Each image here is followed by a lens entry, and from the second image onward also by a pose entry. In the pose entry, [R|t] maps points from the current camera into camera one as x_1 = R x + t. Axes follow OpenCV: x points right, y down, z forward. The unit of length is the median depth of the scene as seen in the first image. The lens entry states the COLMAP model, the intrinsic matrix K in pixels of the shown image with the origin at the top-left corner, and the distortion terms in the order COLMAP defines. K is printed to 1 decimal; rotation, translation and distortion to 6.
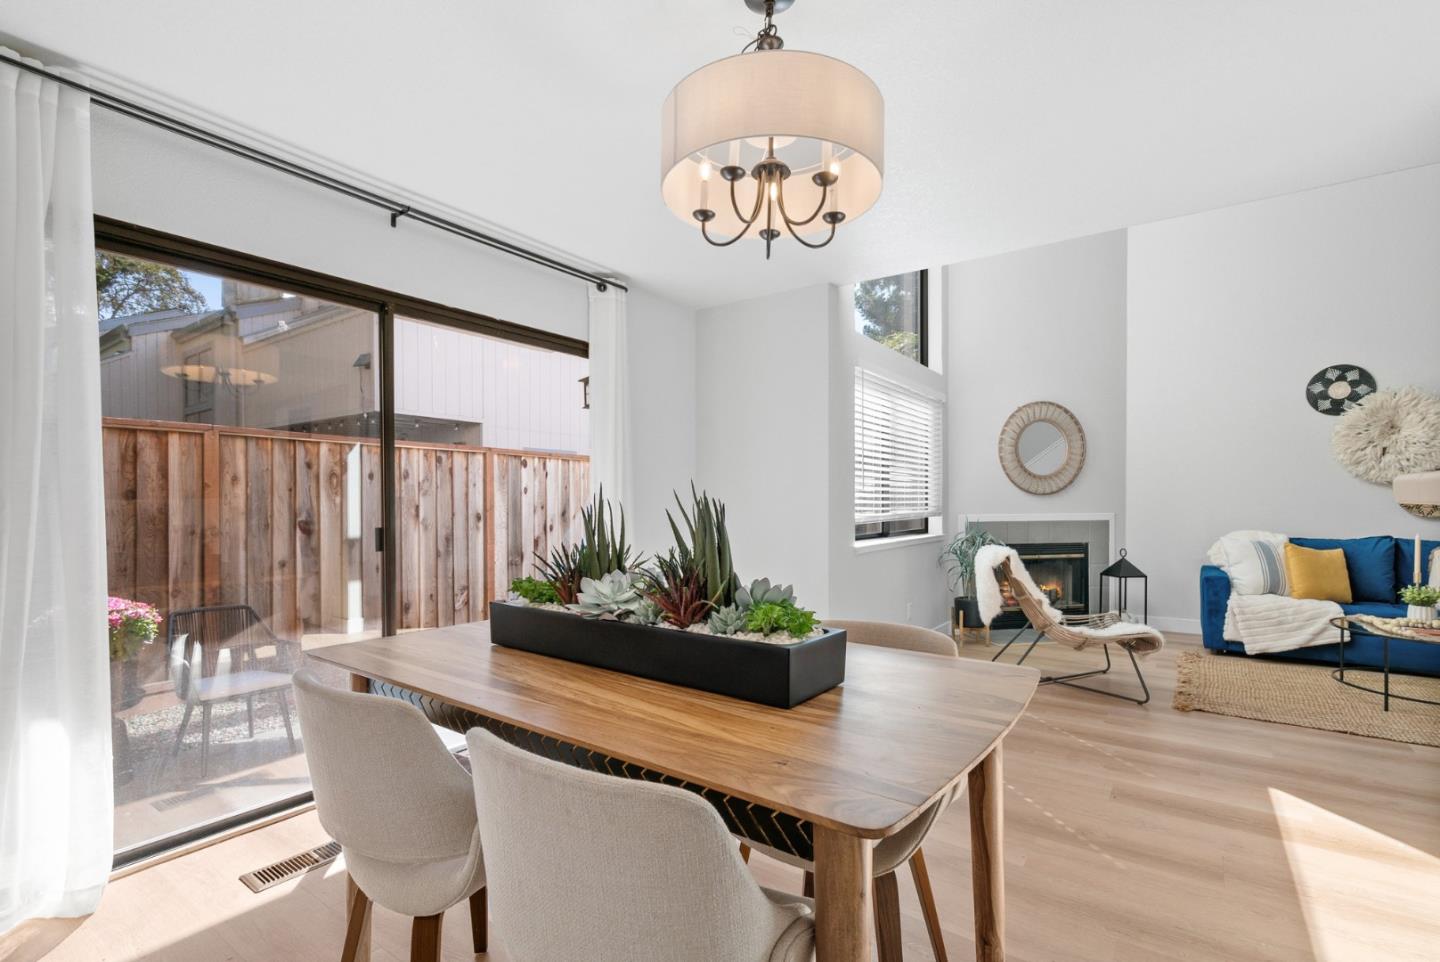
lens RADIAL K [[668.7, 0, 718.6], [0, 668.7, 524.8], [0, 0, 1]] dist [0.014914, 0.000063]
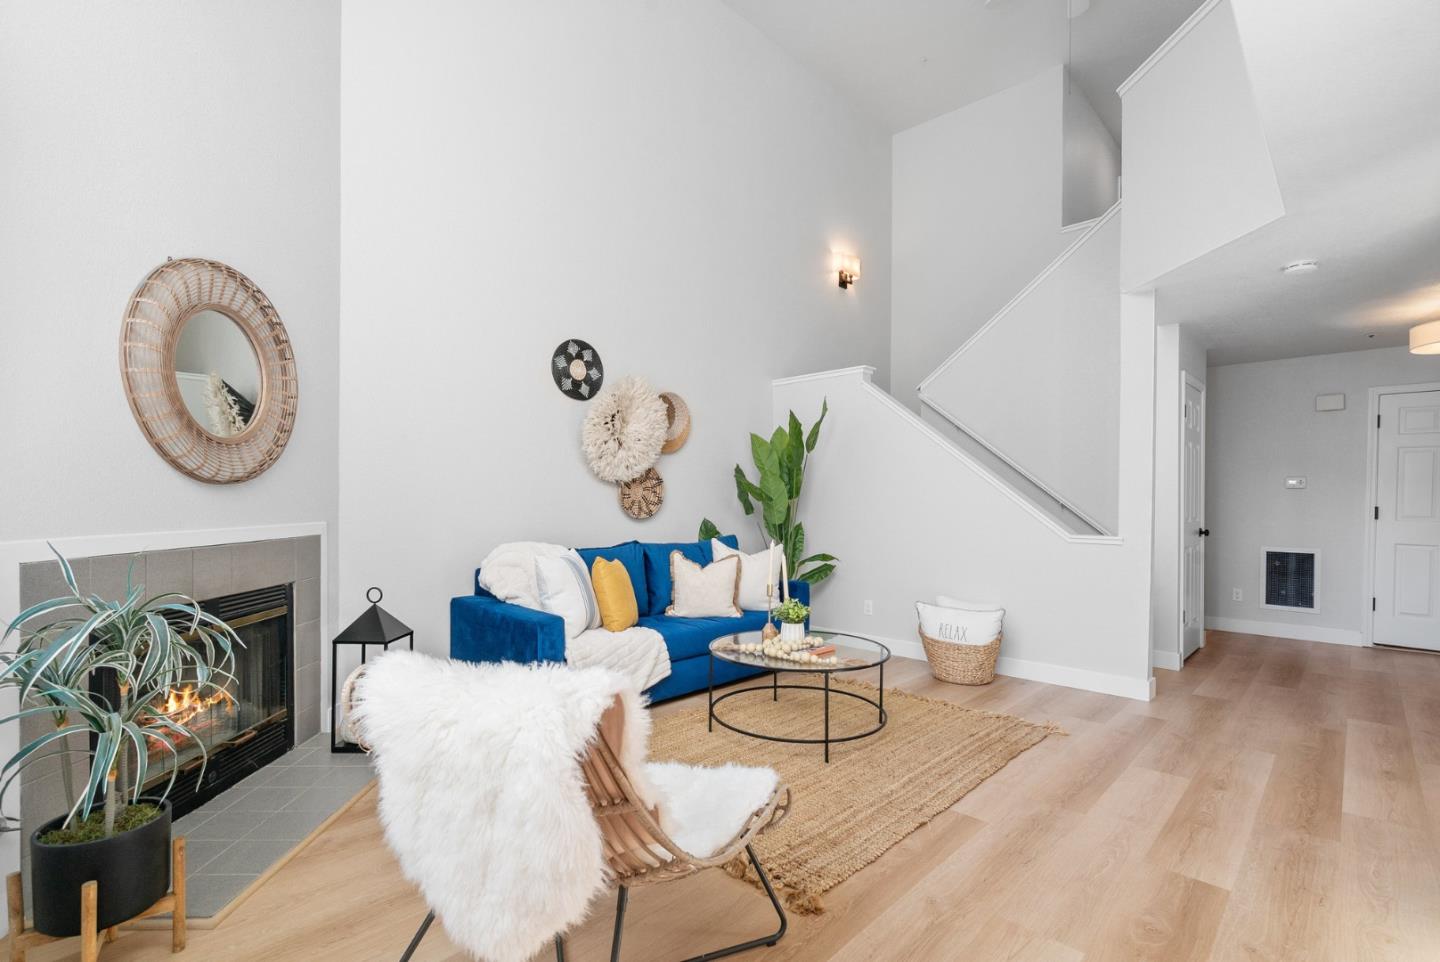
lens RADIAL K [[663.9, 0, 723.4], [0, 663.9, 505.1], [0, 0, 1]] dist [0.000585, 0.000164]
pose [[0.139380, -0.005086, 0.990226, 0.122805], [0.025357, 0.999677, 0.001565, -0.027285], [-0.989914, 0.024891, 0.139464, 0.702724]]
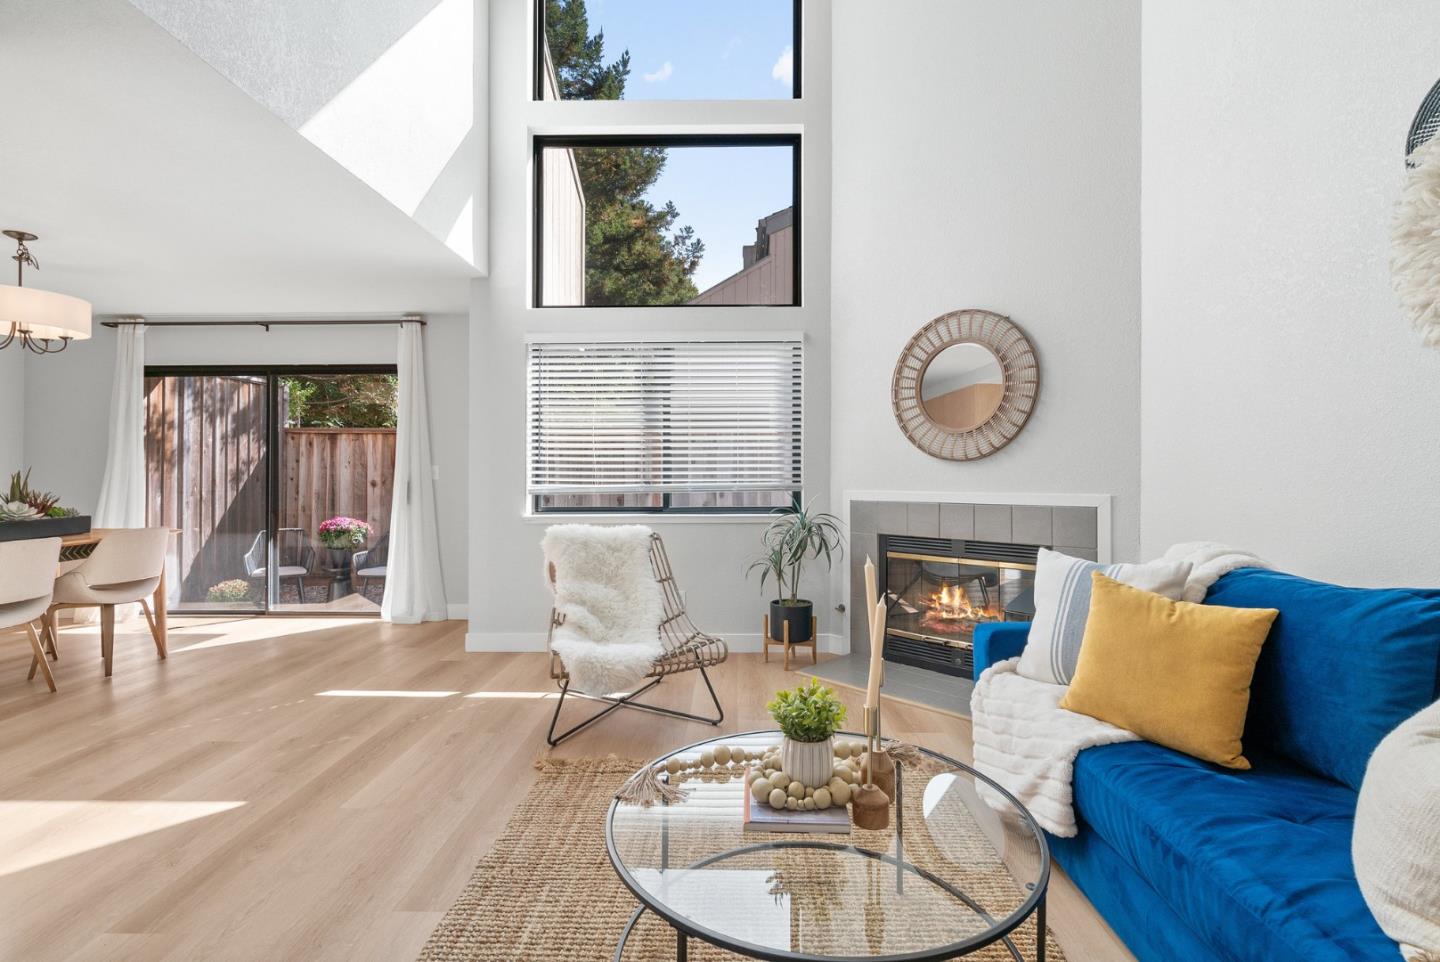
lens RADIAL K [[657.5, 0, 713.7], [0, 657.5, 491.3], [0, 0, 1]] dist [-0.000062, 0.000237]
pose [[0.556654, 0.022946, -0.830428, 0.959959], [-0.025927, 0.999611, 0.010242, -0.018896], [0.830340, 0.015829, 0.557032, 0.537205]]
